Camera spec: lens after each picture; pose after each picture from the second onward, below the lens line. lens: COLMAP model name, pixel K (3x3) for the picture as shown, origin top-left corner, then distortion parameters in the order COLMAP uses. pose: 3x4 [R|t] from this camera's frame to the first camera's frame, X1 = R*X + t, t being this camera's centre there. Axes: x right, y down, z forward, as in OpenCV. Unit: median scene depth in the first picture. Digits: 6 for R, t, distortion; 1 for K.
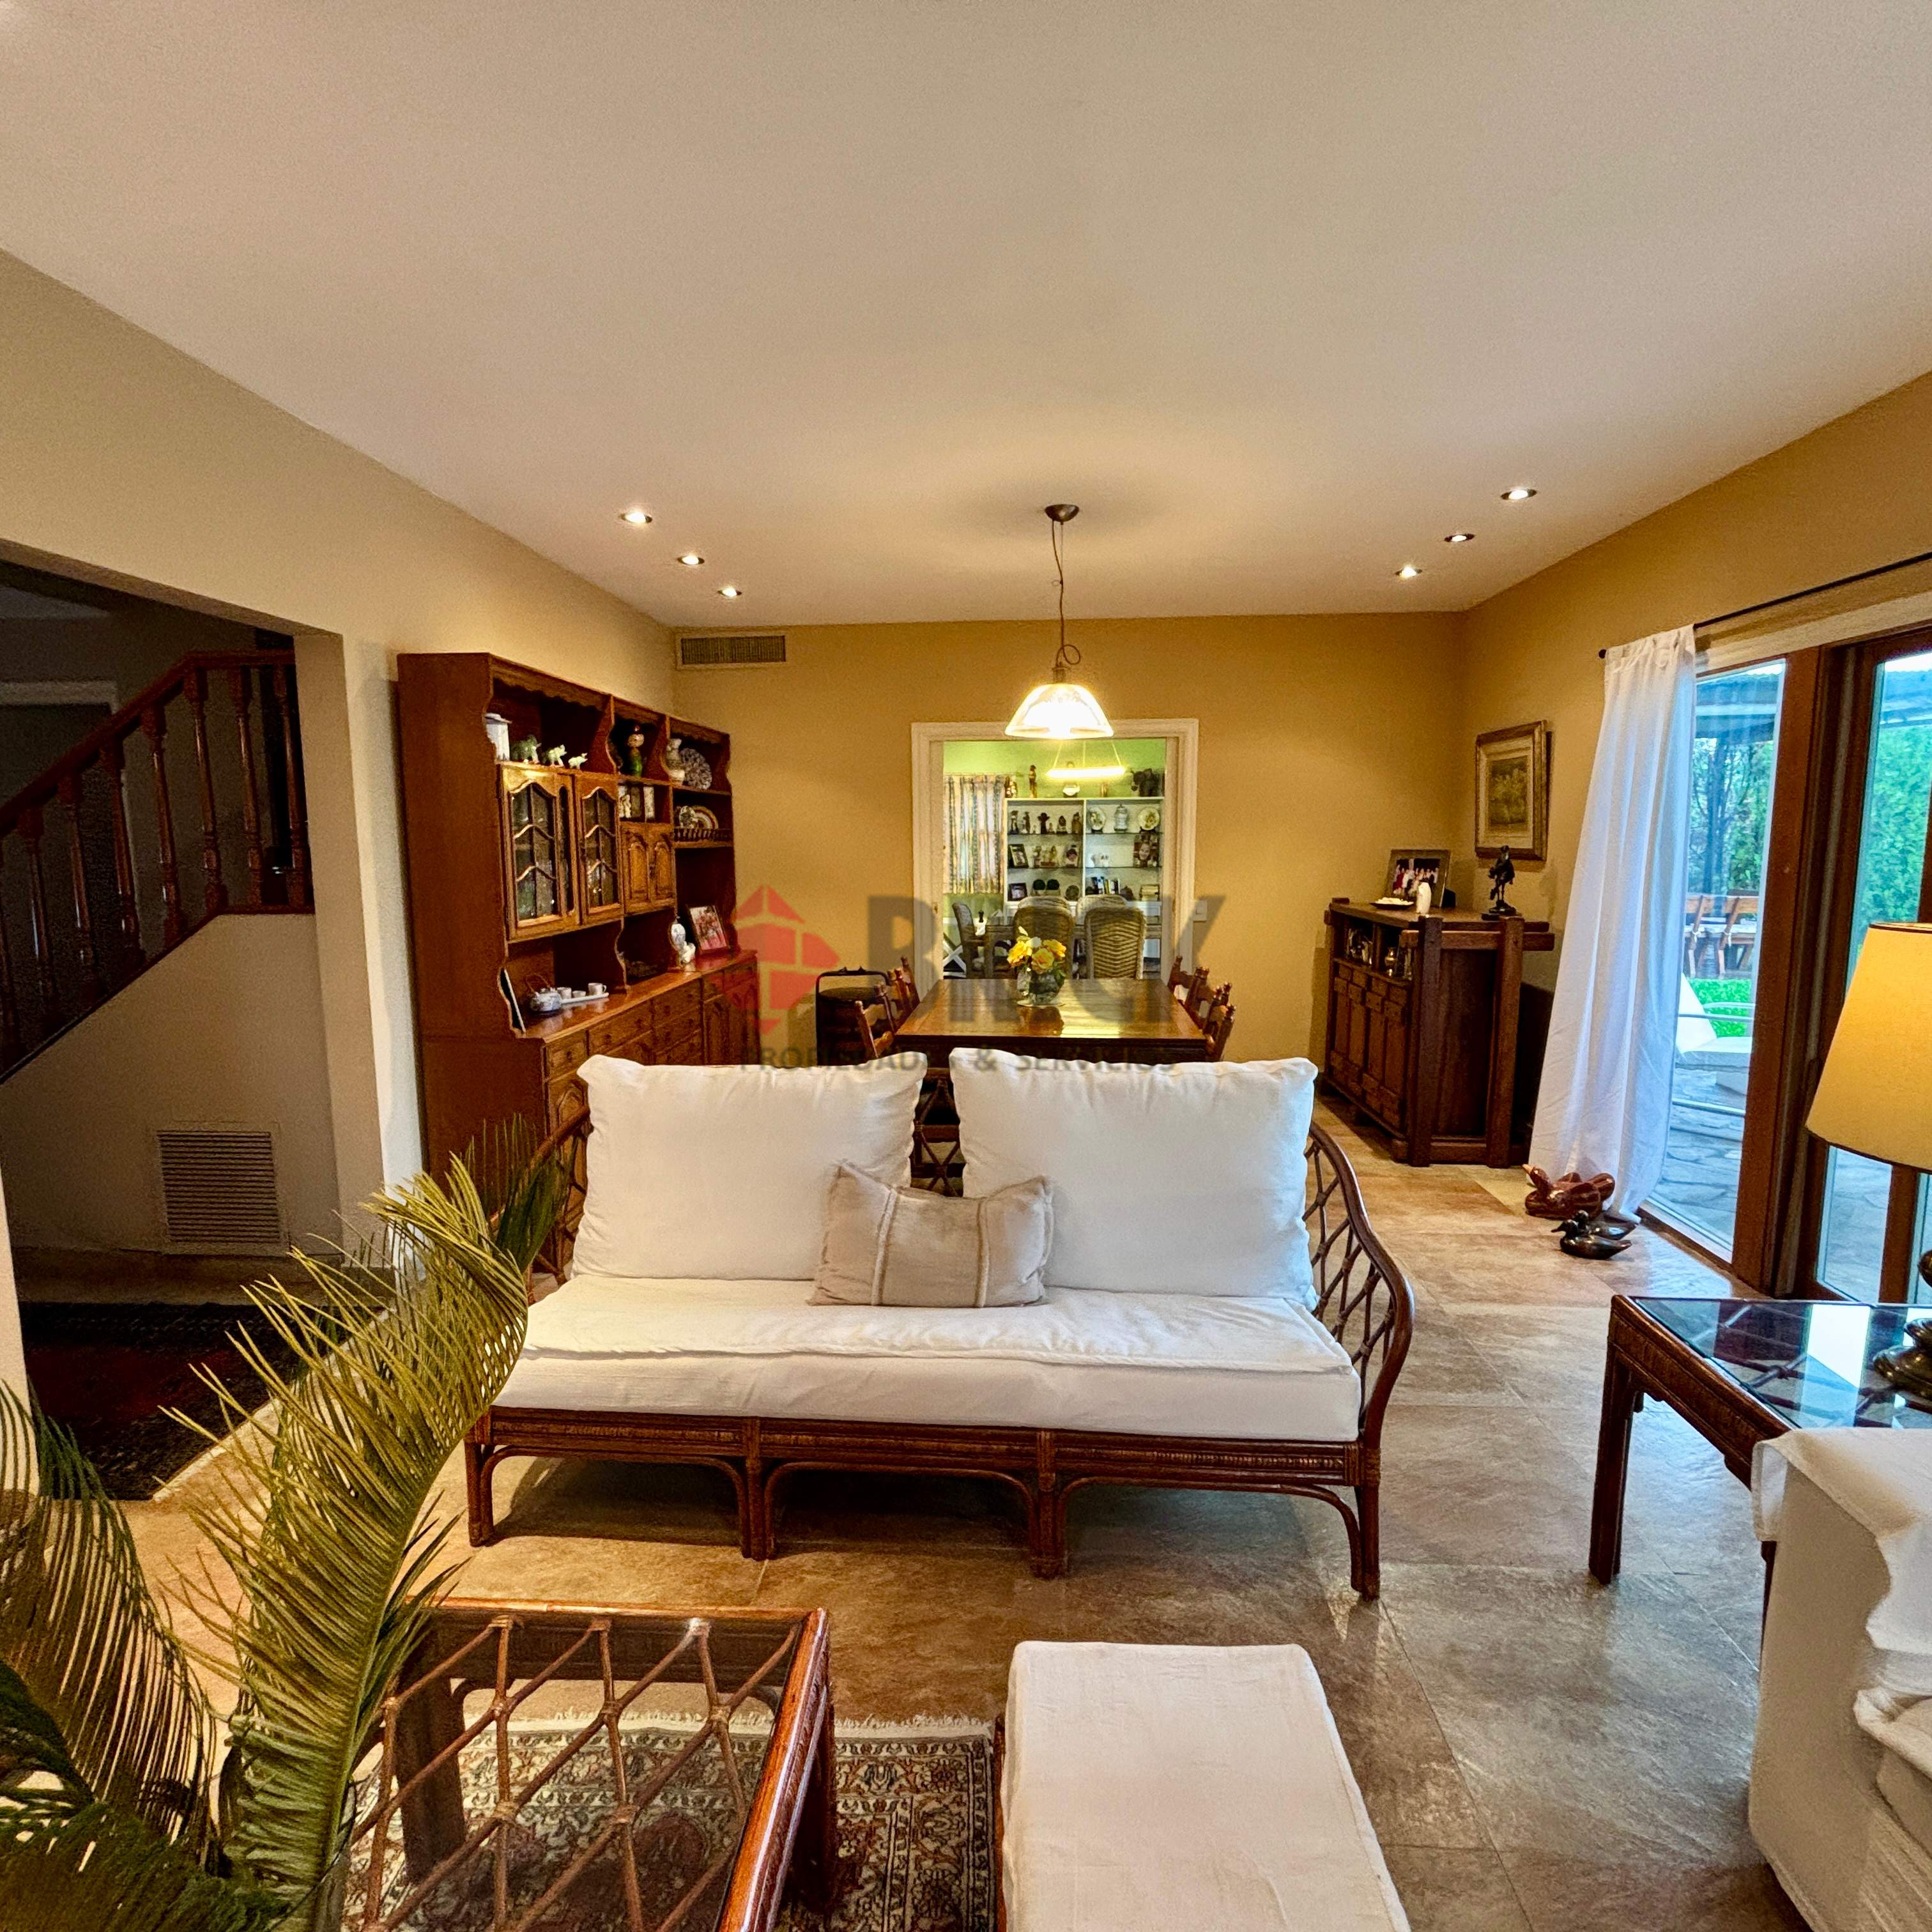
lens RADIAL K [[1037.3, 0, 958.4], [0, 1037.3, 958.6], [0, 0, 1]] dist [-0.002438, -0.000694]
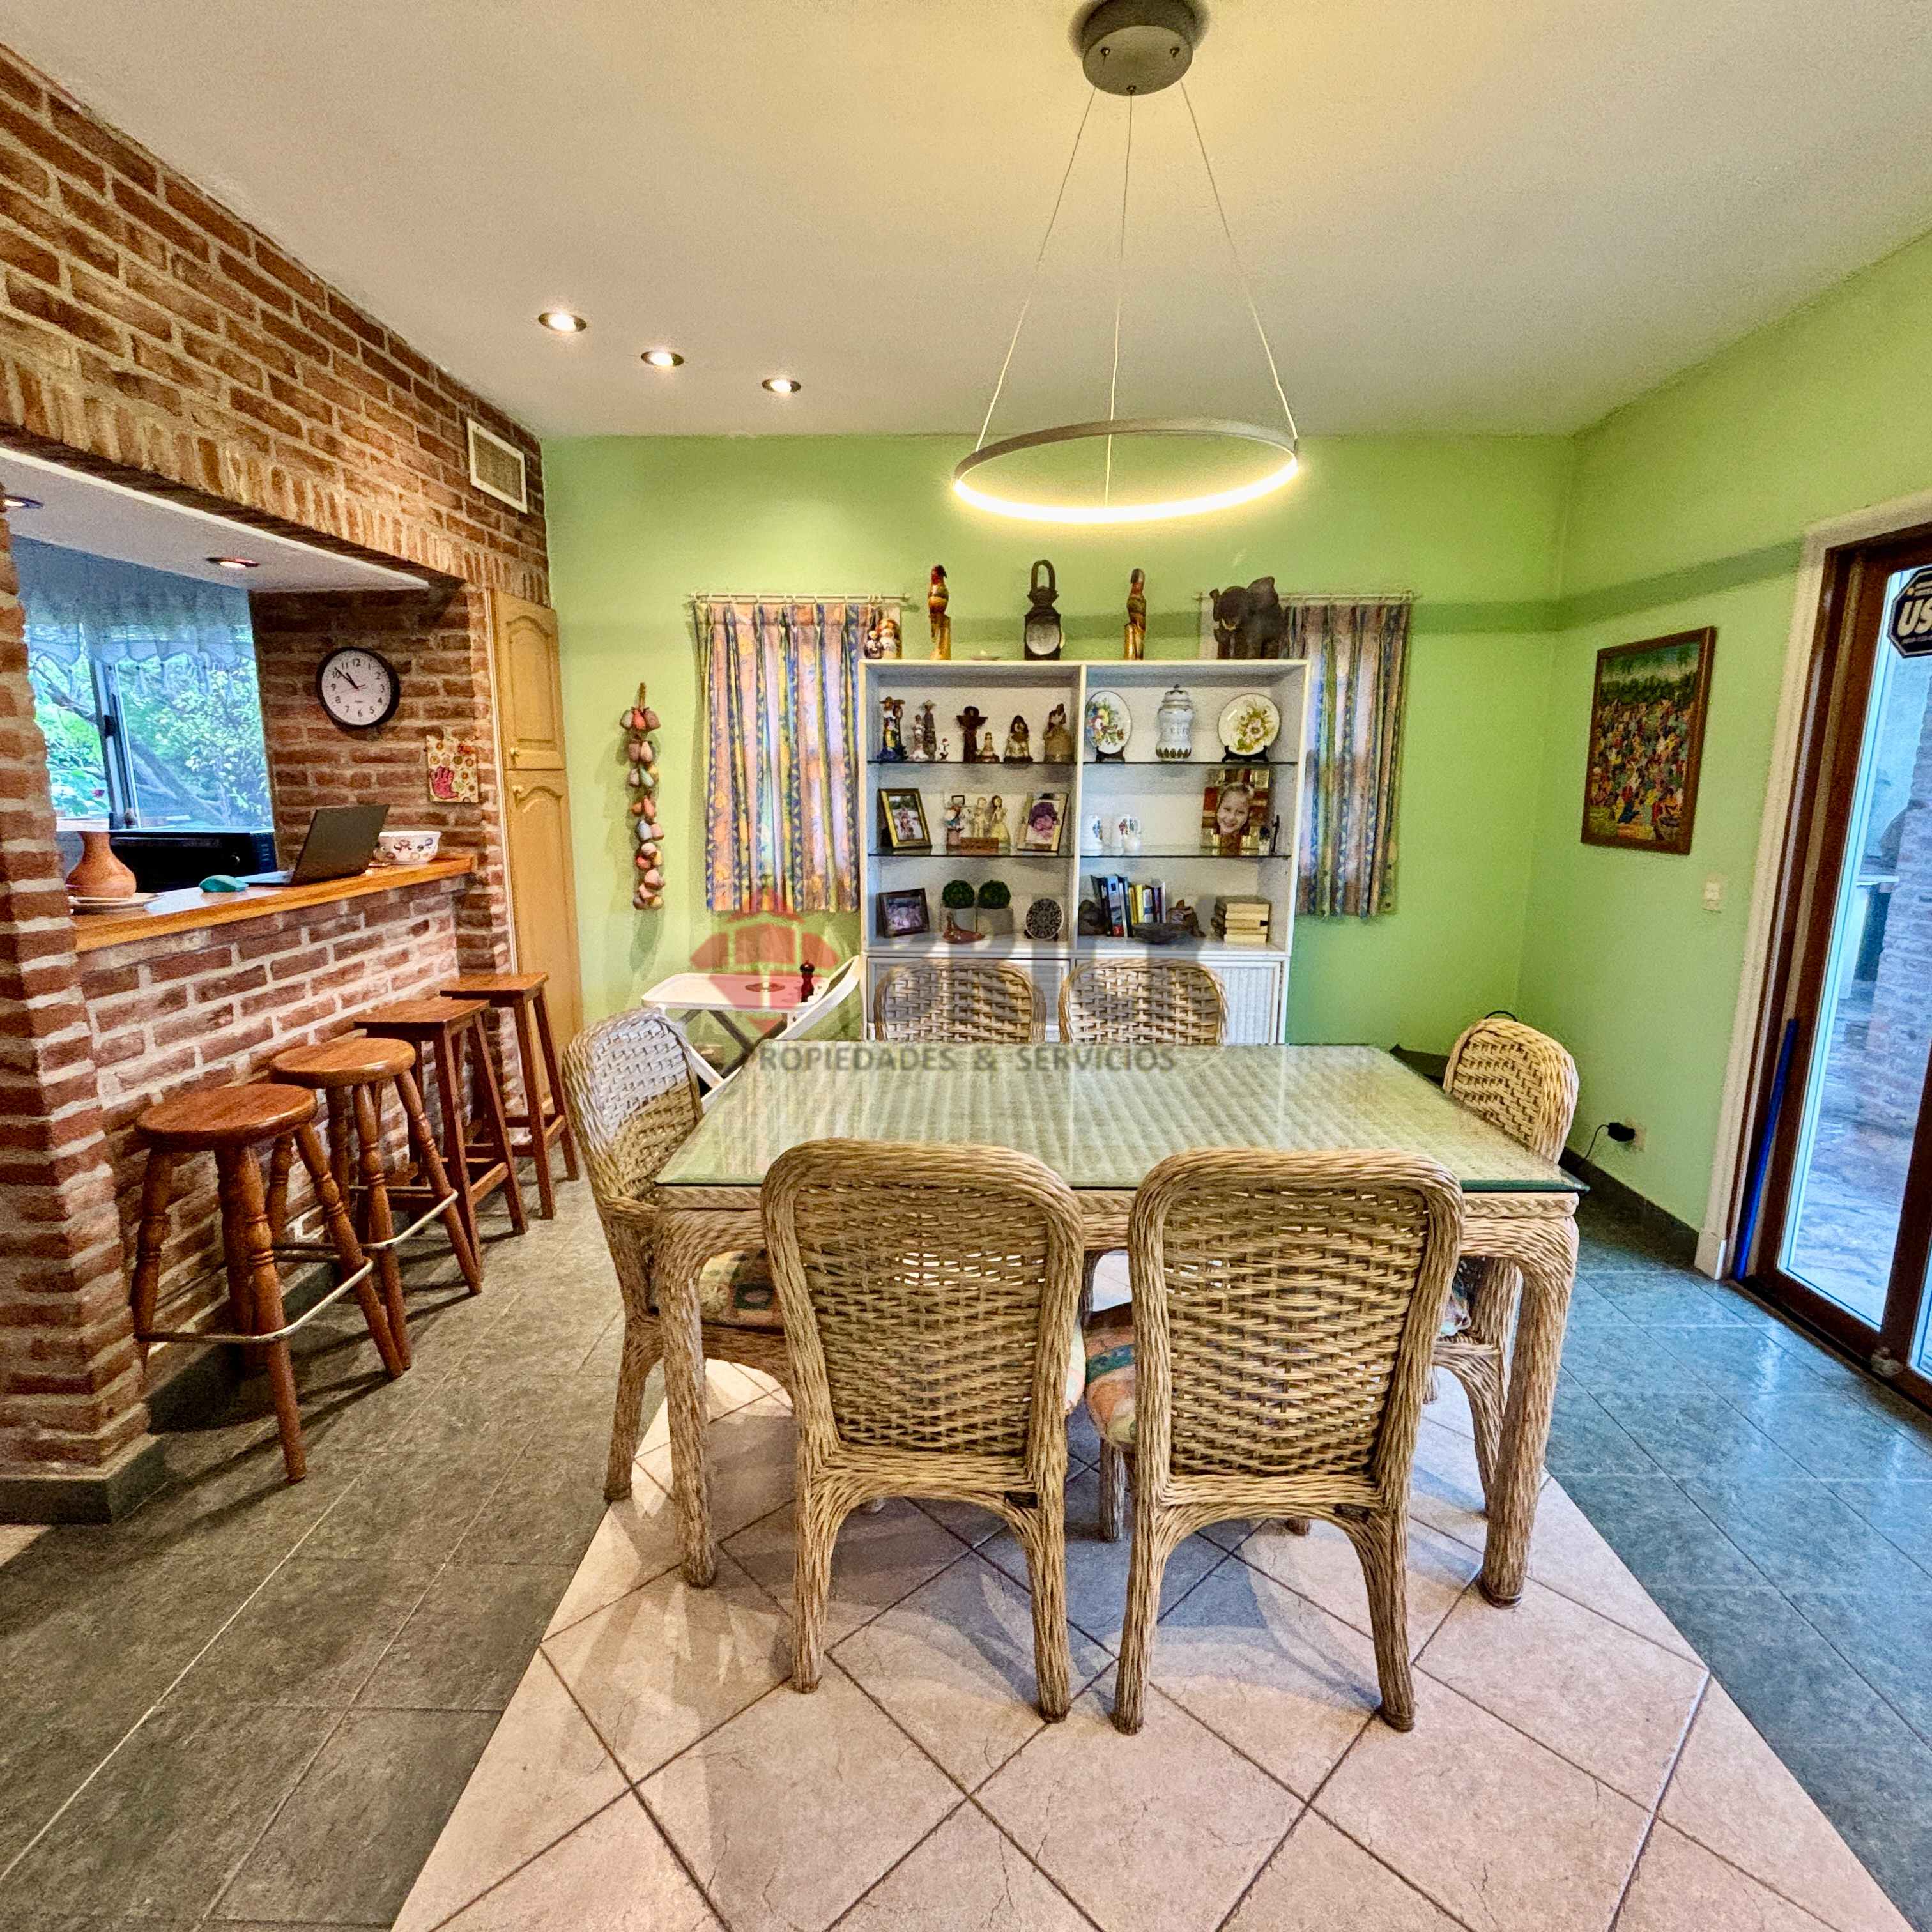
lens RADIAL K [[1037.3, 0, 964.2], [0, 1037.3, 980.5], [0, 0, 1]] dist [-0.002438, -0.000694]
pose [[0.998887, 0.001310, 0.047144, 0.061979], [-0.005405, 0.996207, 0.086843, -0.073551], [-0.046852, -0.087001, 0.995106, 0.614087]]
